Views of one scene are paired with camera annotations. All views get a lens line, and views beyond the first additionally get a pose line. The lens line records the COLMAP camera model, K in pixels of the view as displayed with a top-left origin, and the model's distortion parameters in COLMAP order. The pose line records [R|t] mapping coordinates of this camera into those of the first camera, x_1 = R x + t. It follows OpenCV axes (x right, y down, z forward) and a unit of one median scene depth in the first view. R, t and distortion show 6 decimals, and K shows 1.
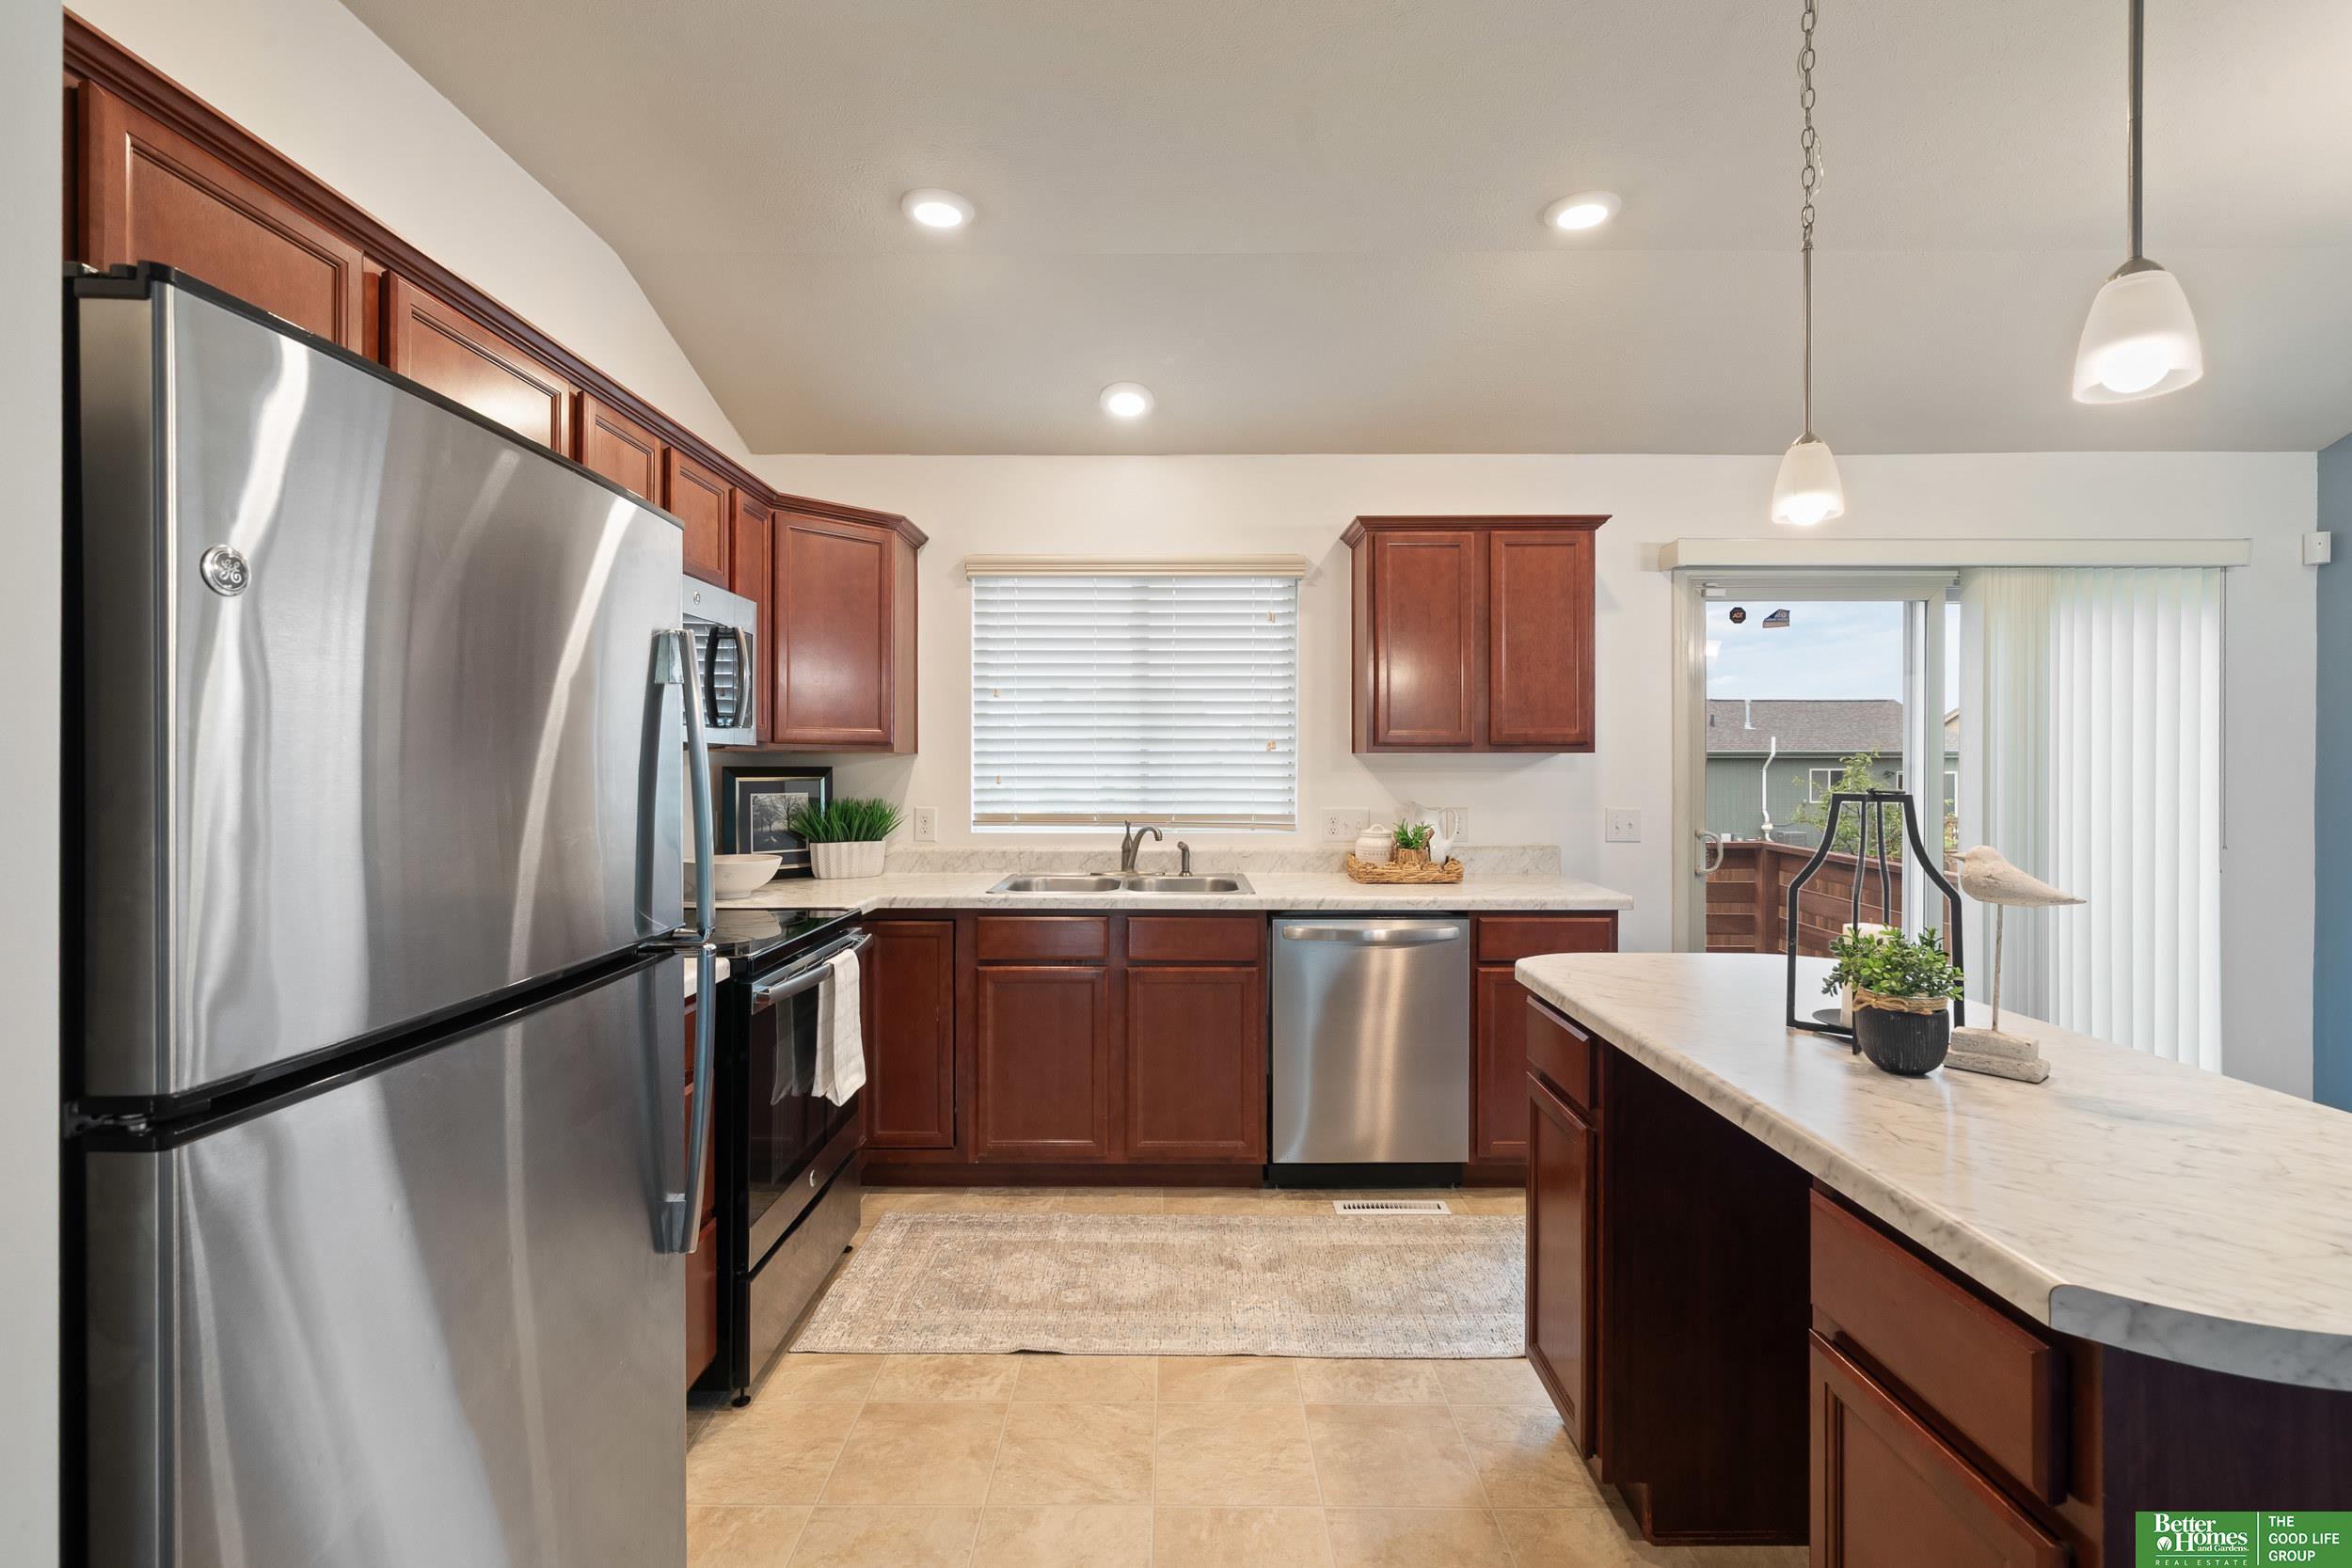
lens RADIAL K [[1014.6, 0, 1186.5], [0, 1014.6, 768.8], [0, 0, 1]] dist [-0.001806, -0.000003]
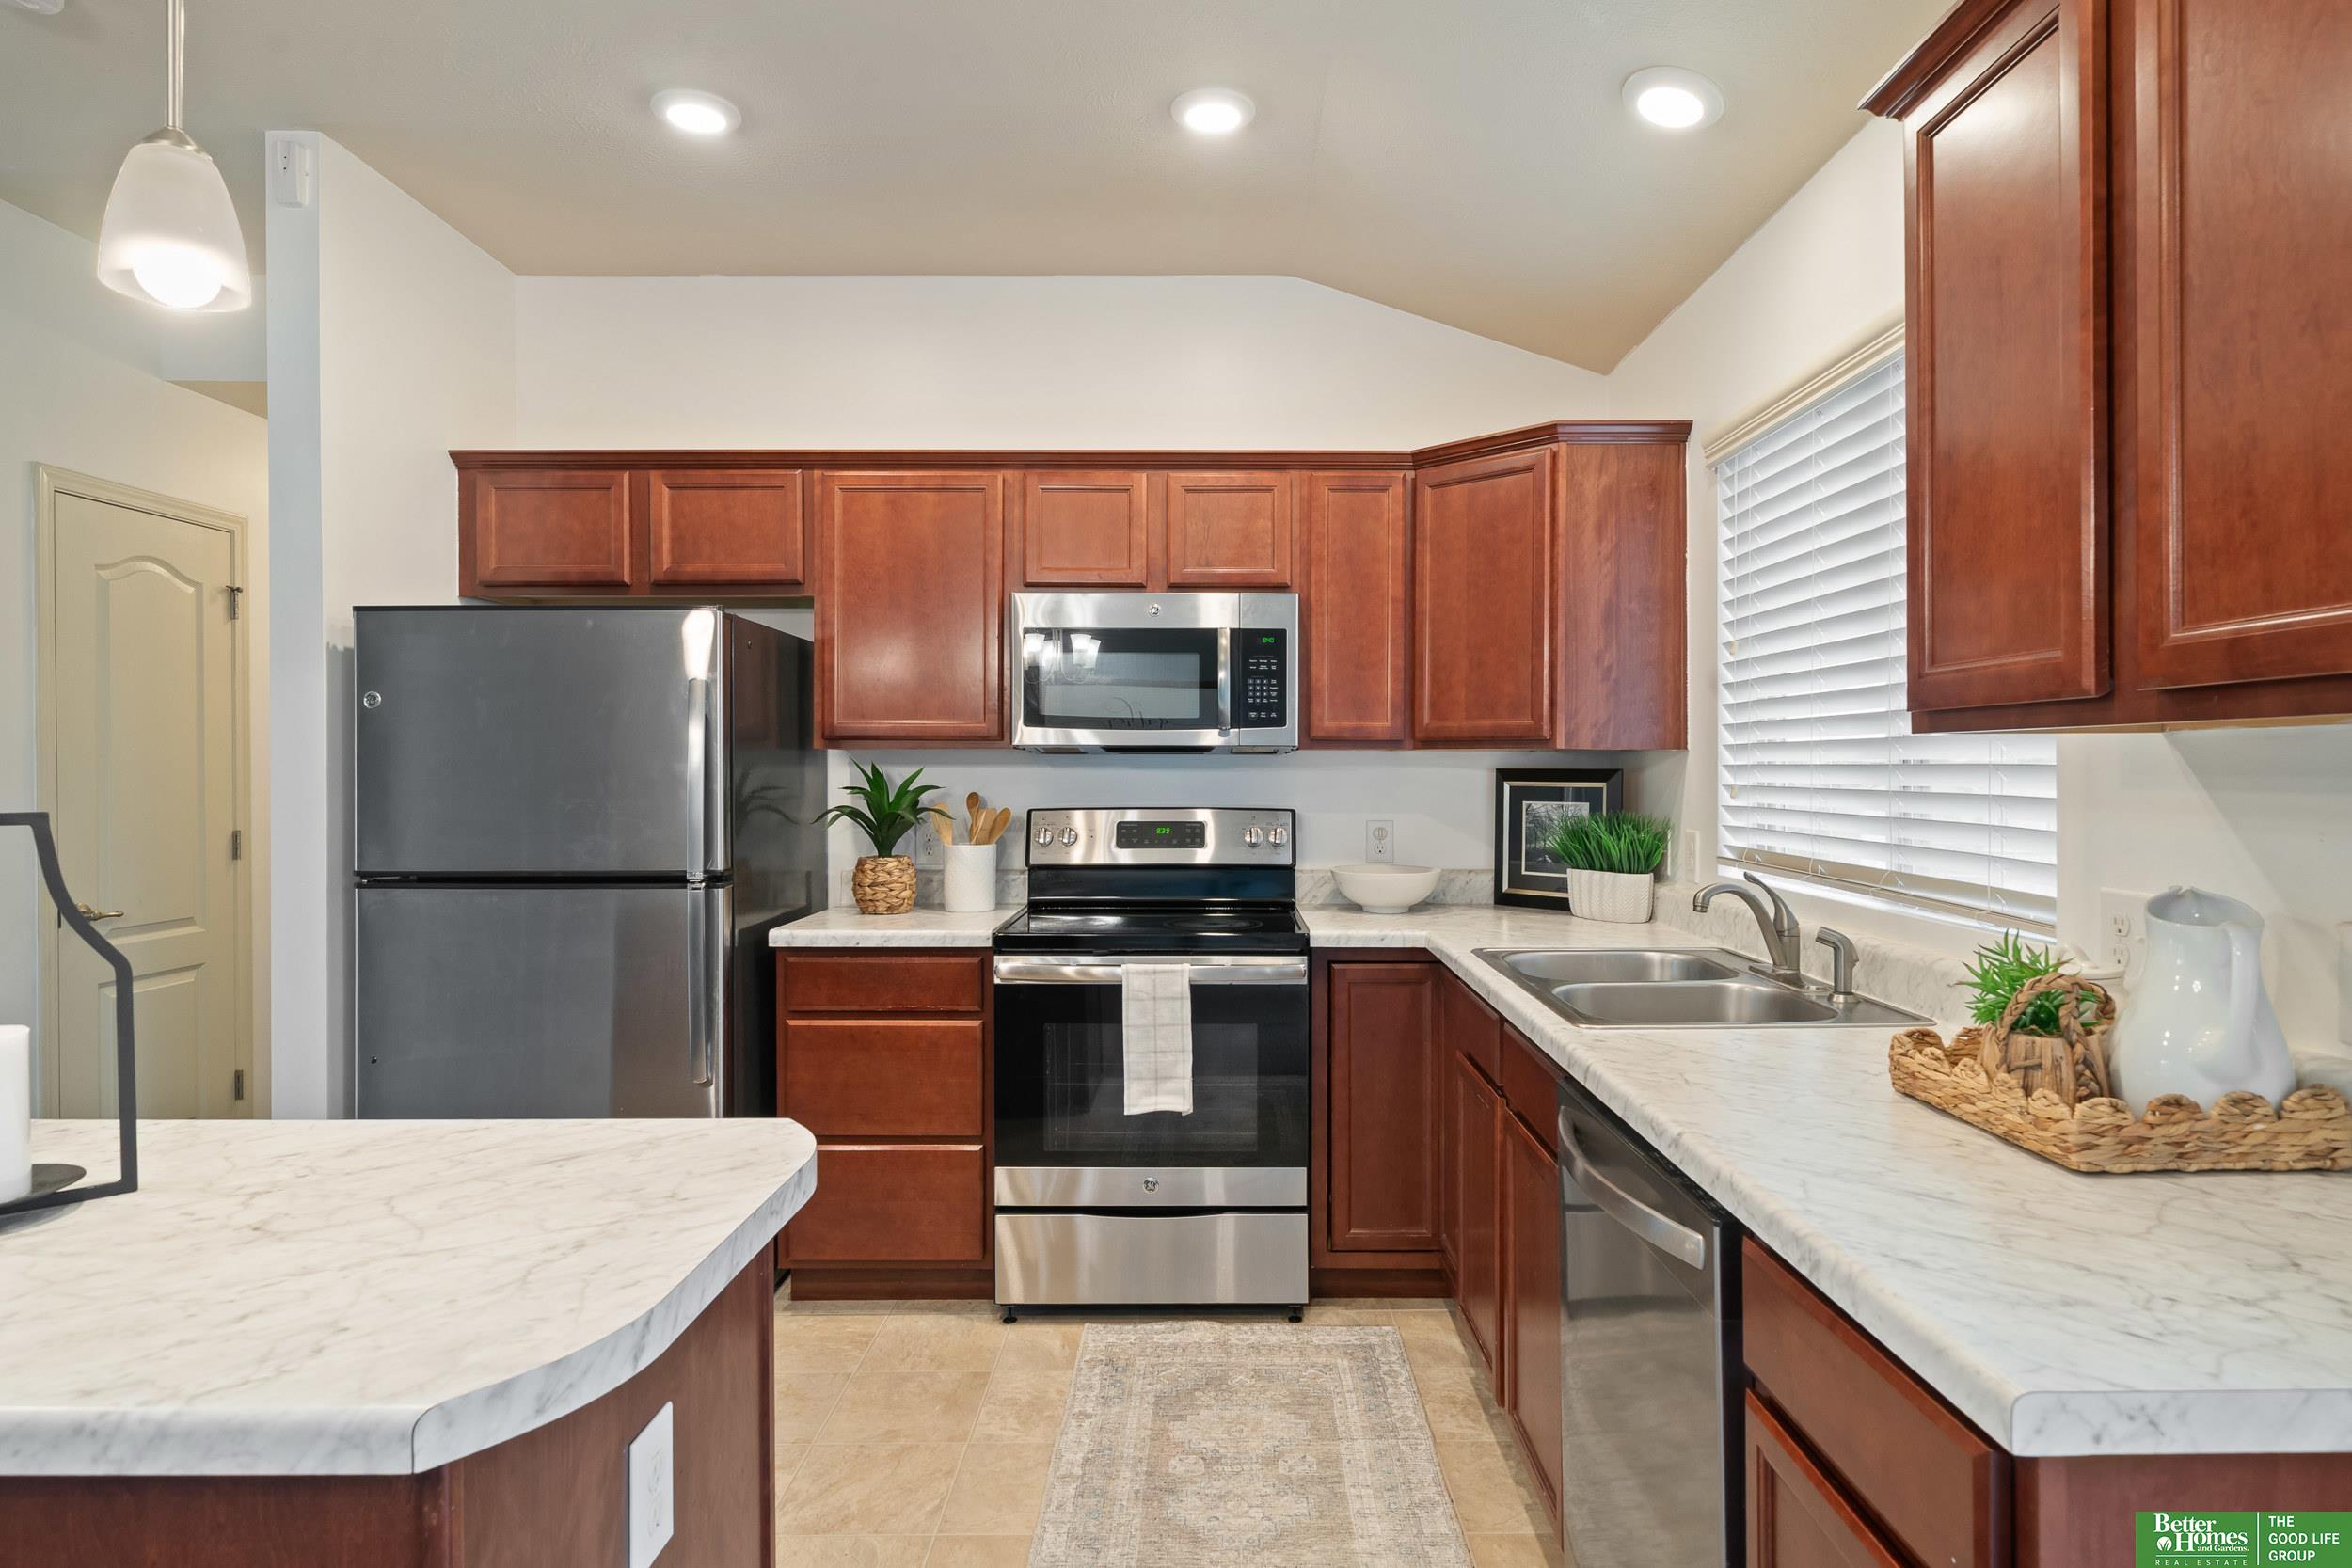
lens RADIAL K [[1293.5, 0, 1219.7], [0, 1293.5, 779.7], [0, 0, 1]] dist [0.012296, -0.000016]
pose [[0.011367, 0.010011, -0.999885, 0.613054], [0.002786, 0.999946, 0.010044, -0.004732], [0.999932, -0.002900, 0.011338, 0.722564]]
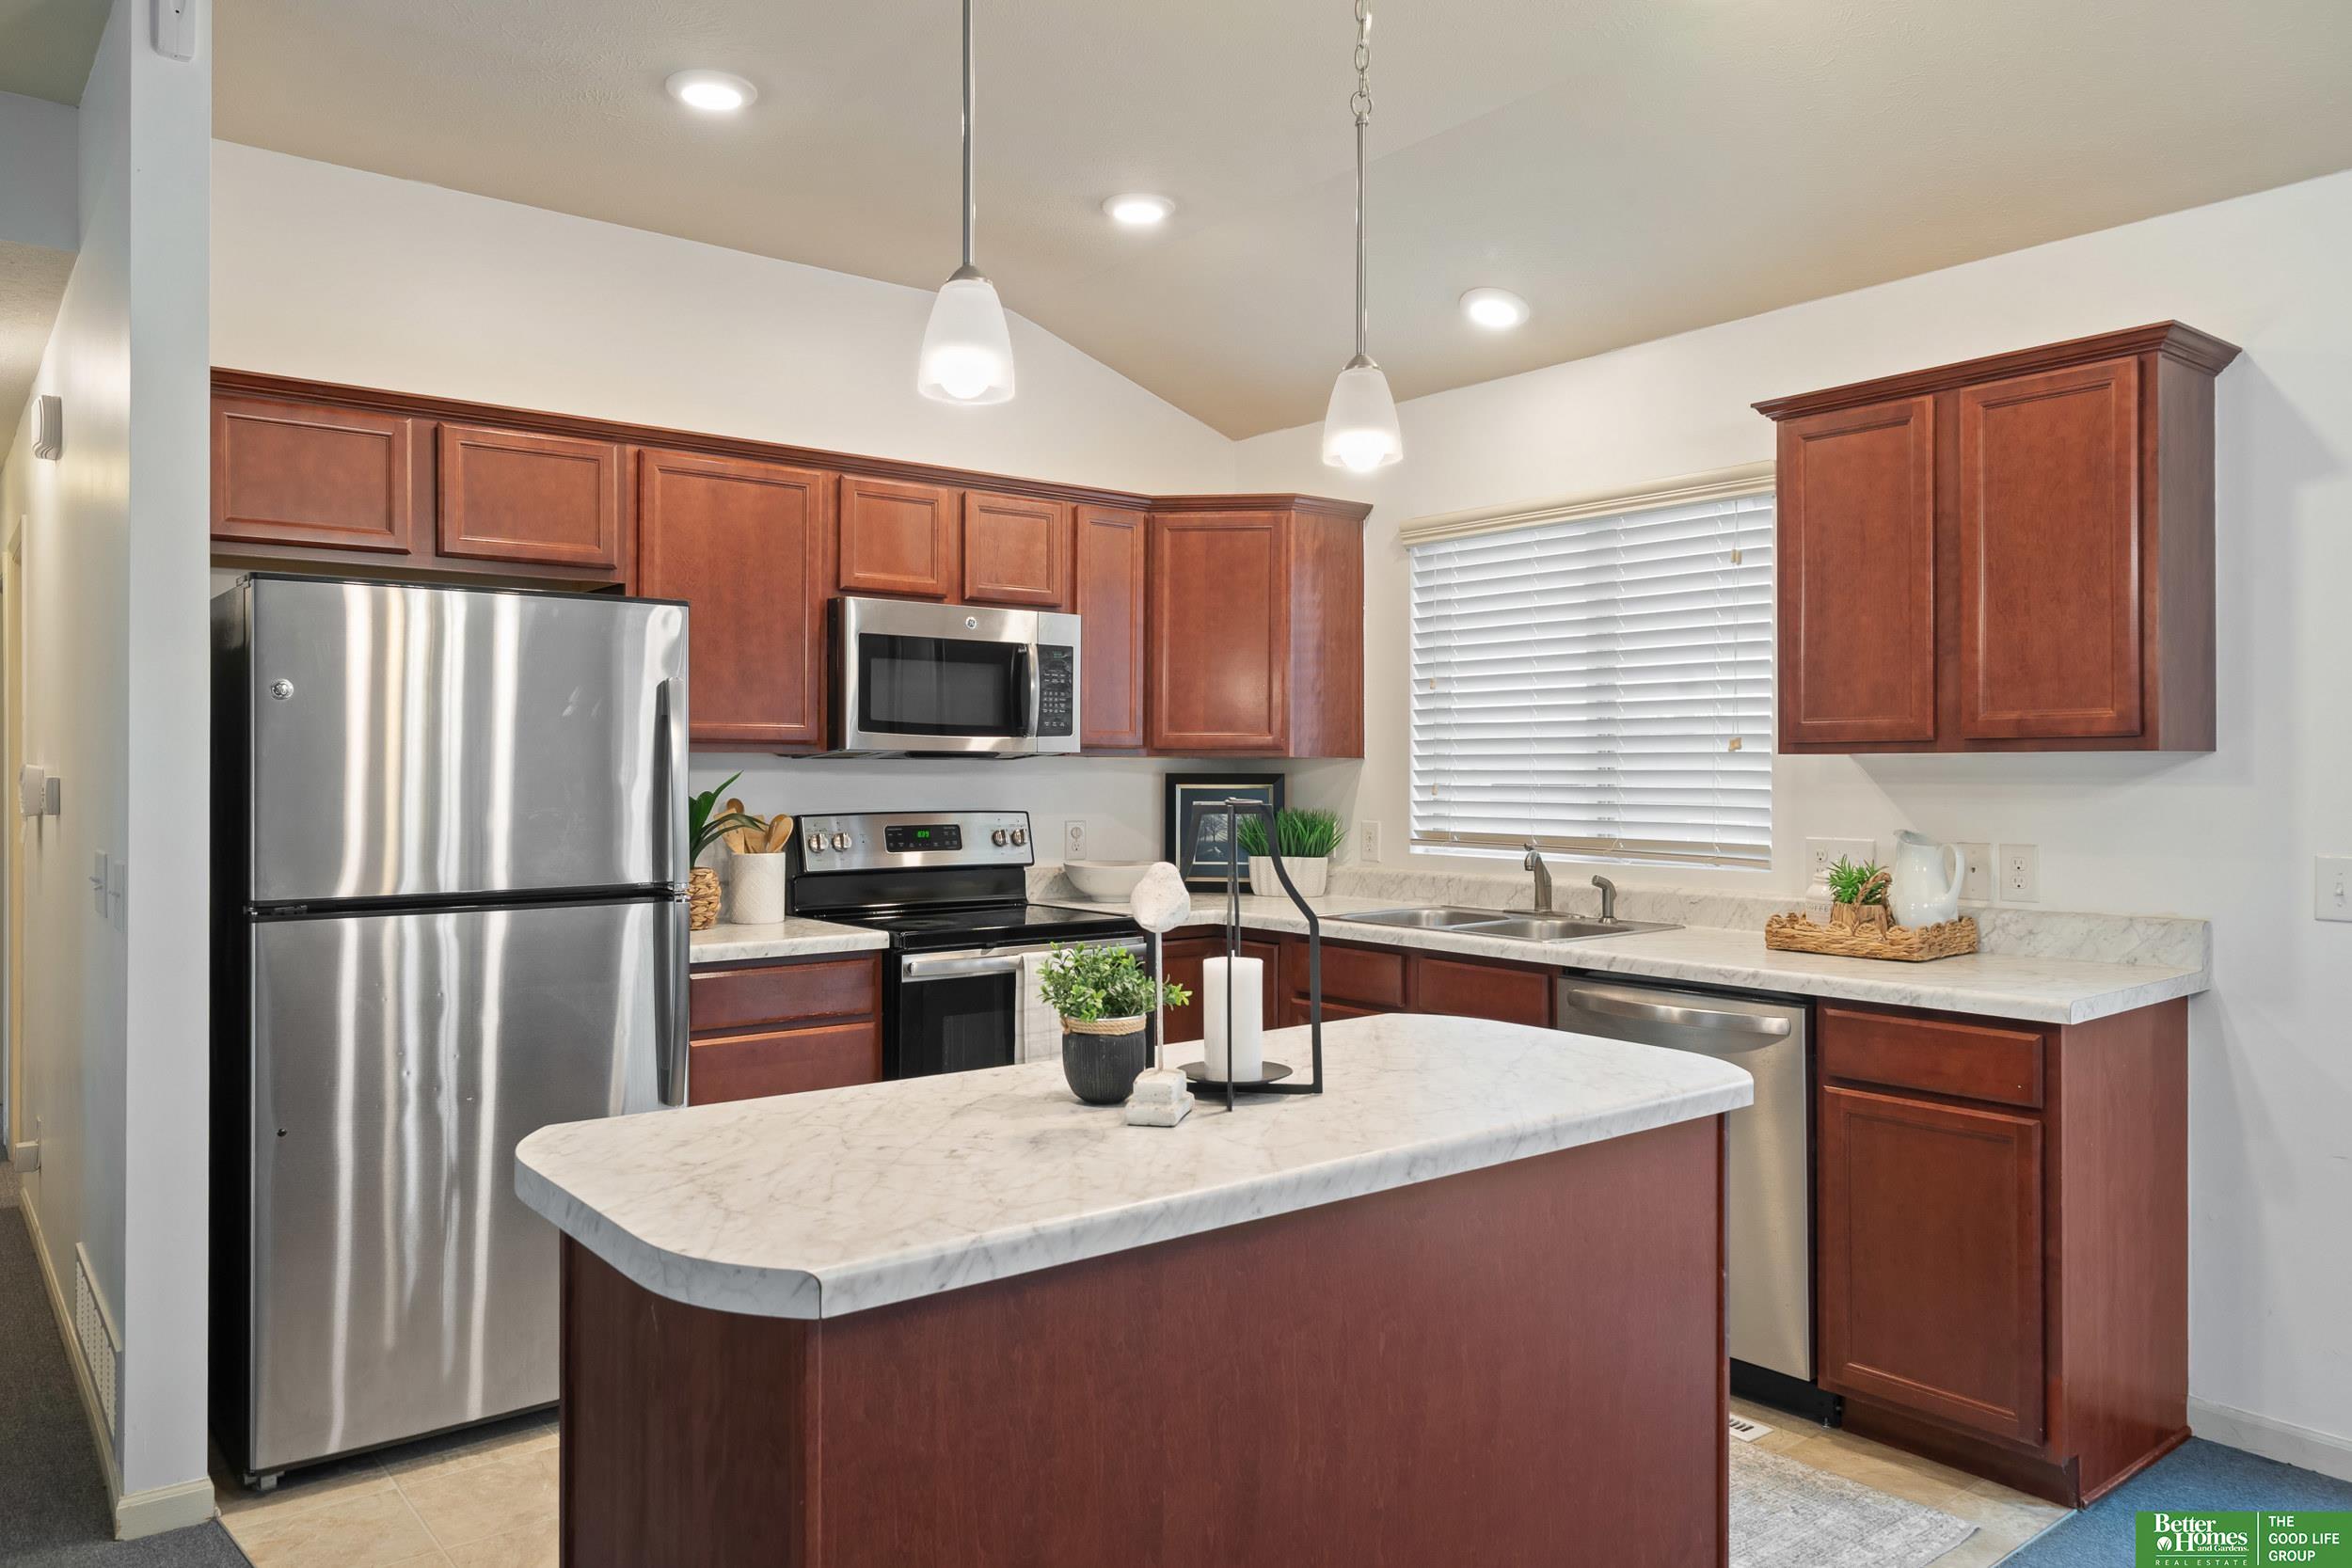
lens RADIAL K [[1570.6, 0, 1171.2], [0, 1570.6, 779.6], [0, 0, 1]] dist [0.005562, 0.001977]
pose [[0.630891, 0.003855, -0.775862, 0.700145], [0.001475, 0.999980, 0.006168, -0.006000], [0.775870, -0.005035, 0.630872, 0.035348]]
